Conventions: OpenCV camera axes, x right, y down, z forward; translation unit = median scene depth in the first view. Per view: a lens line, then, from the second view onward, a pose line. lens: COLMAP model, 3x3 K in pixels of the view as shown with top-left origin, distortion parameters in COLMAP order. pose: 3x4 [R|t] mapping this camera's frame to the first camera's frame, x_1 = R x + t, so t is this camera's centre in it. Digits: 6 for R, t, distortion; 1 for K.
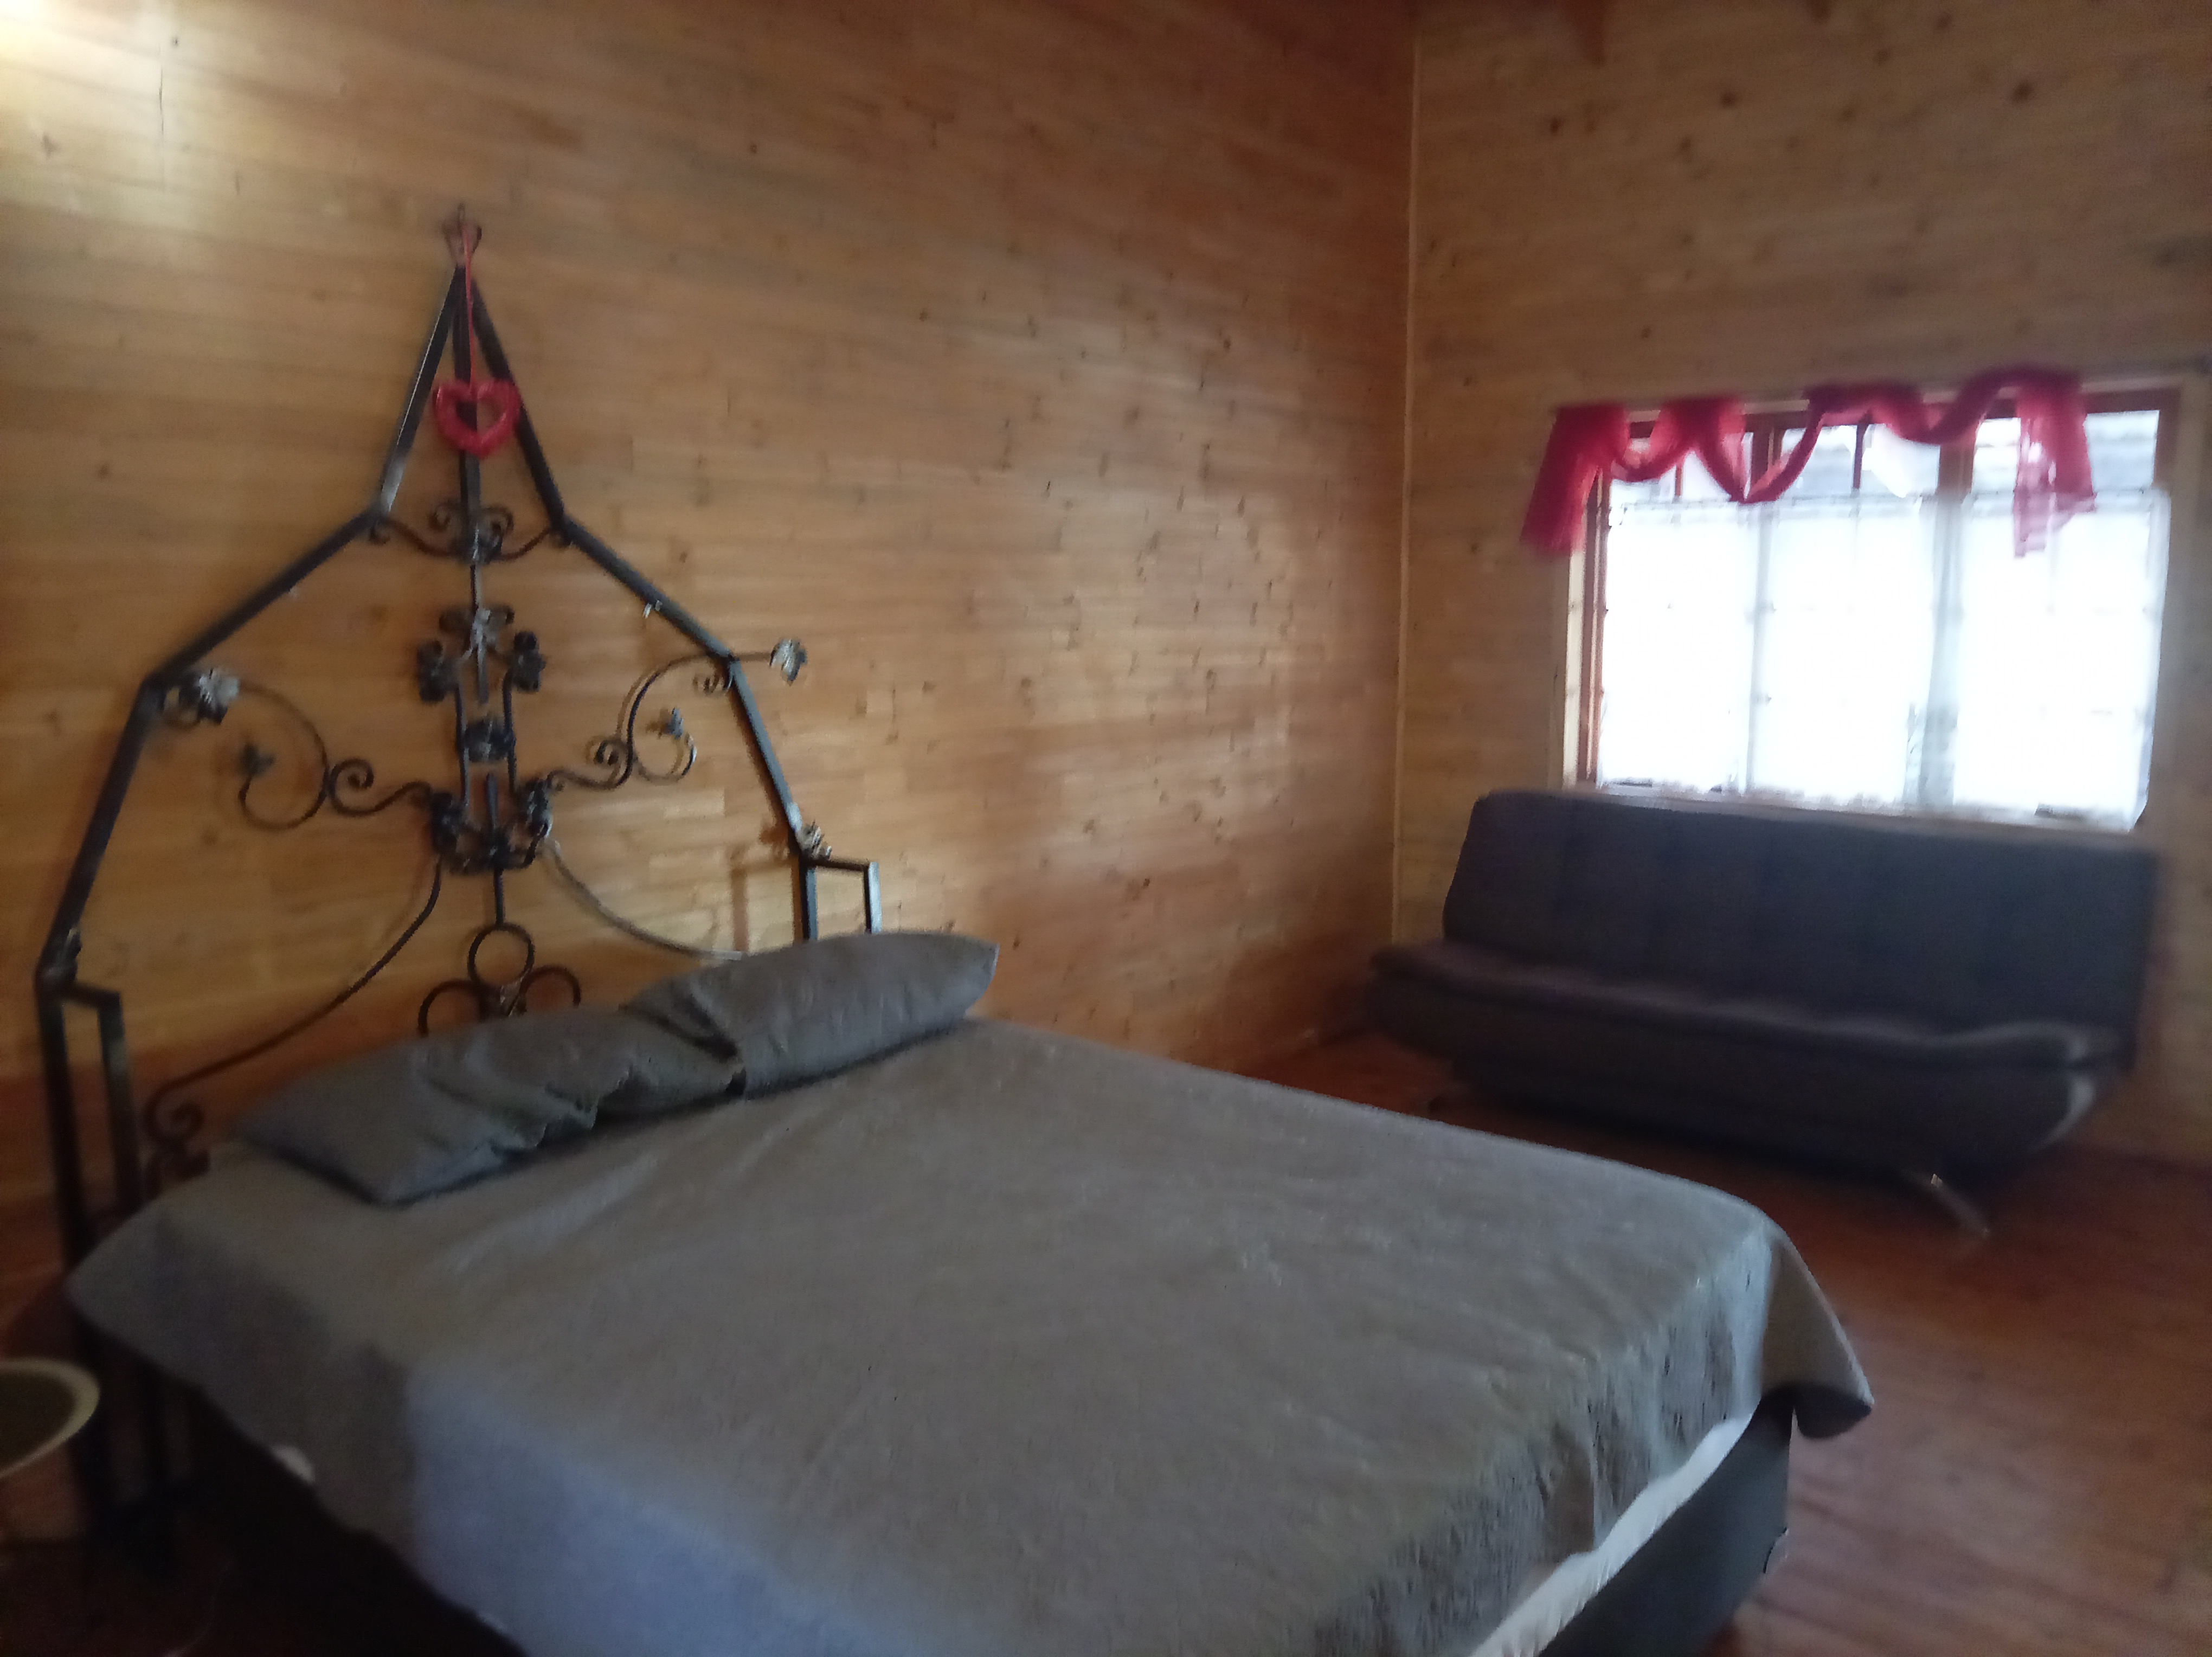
lens RADIAL K [[1672.0, 0, 1128.4], [0, 1672.0, 822.0], [0, 0, 1]] dist [0.036198, -0.059719]
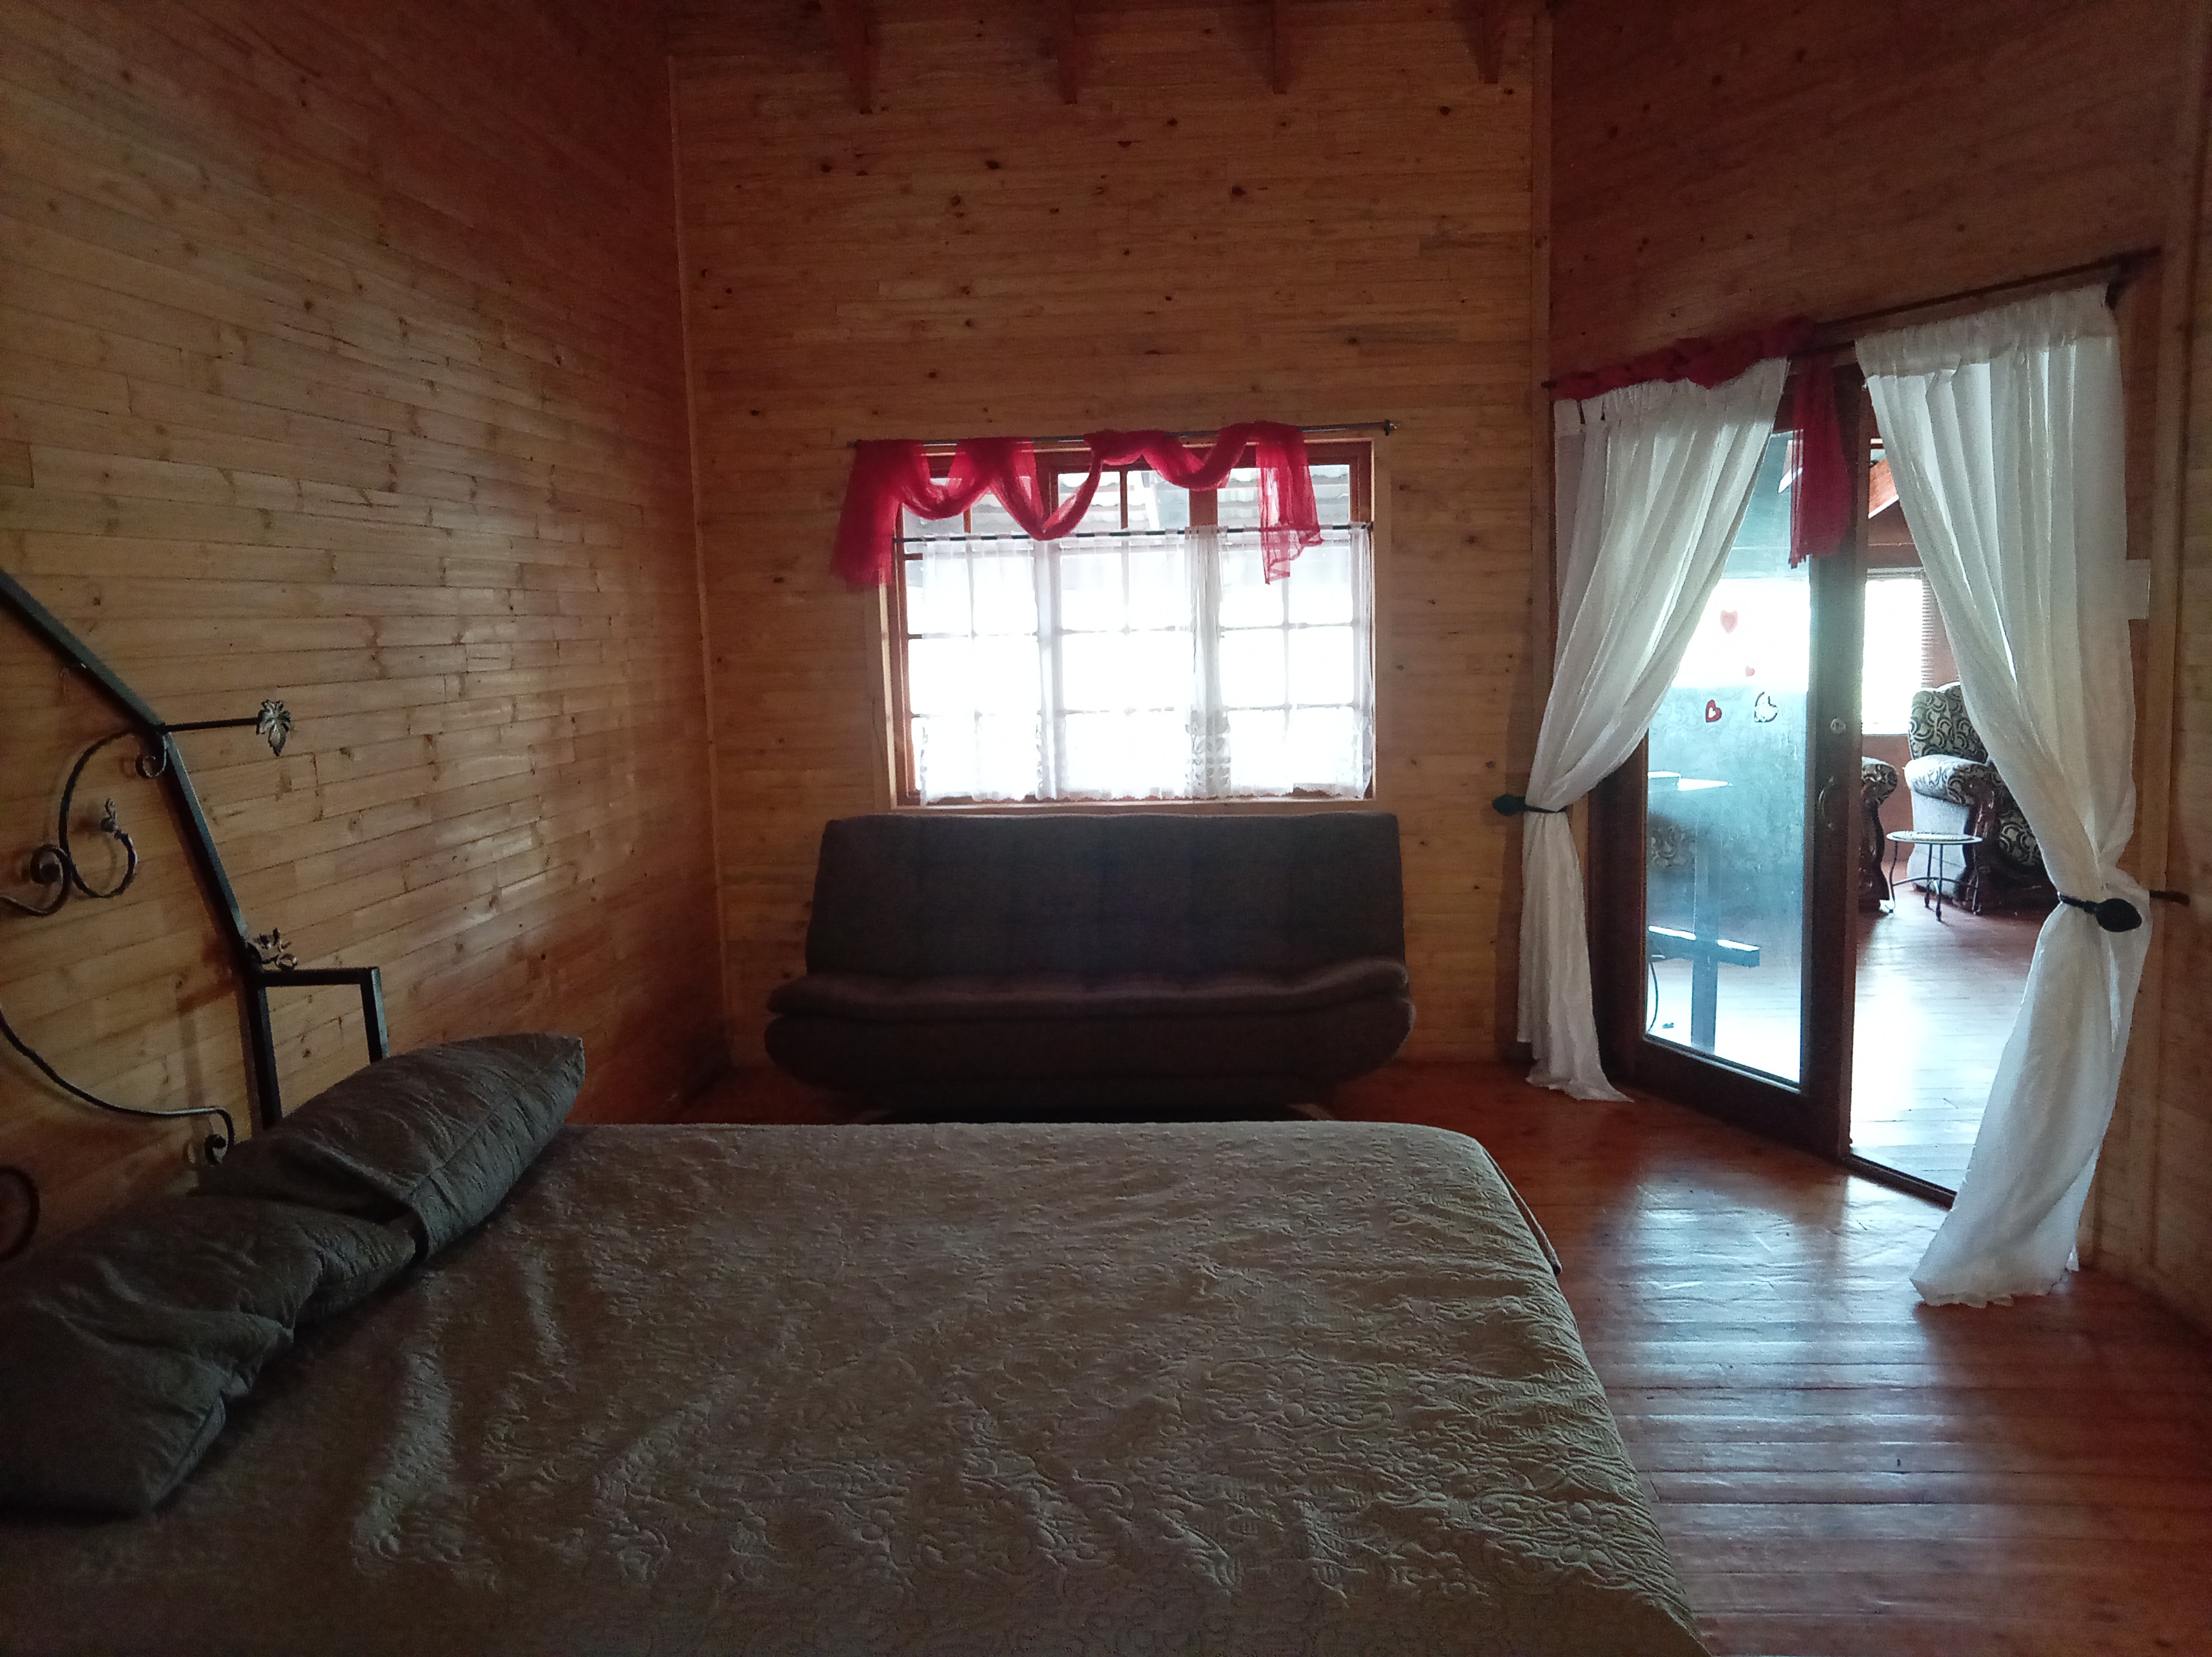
lens RADIAL K [[1672.0, 0, 1128.4], [0, 1672.0, 822.0], [0, 0, 1]] dist [0.036198, -0.059719]
pose [[0.809947, -0.096069, 0.578582, -0.250650], [0.108124, 0.994043, 0.013692, -0.013578], [-0.576451, 0.051469, 0.815509, 0.089015]]
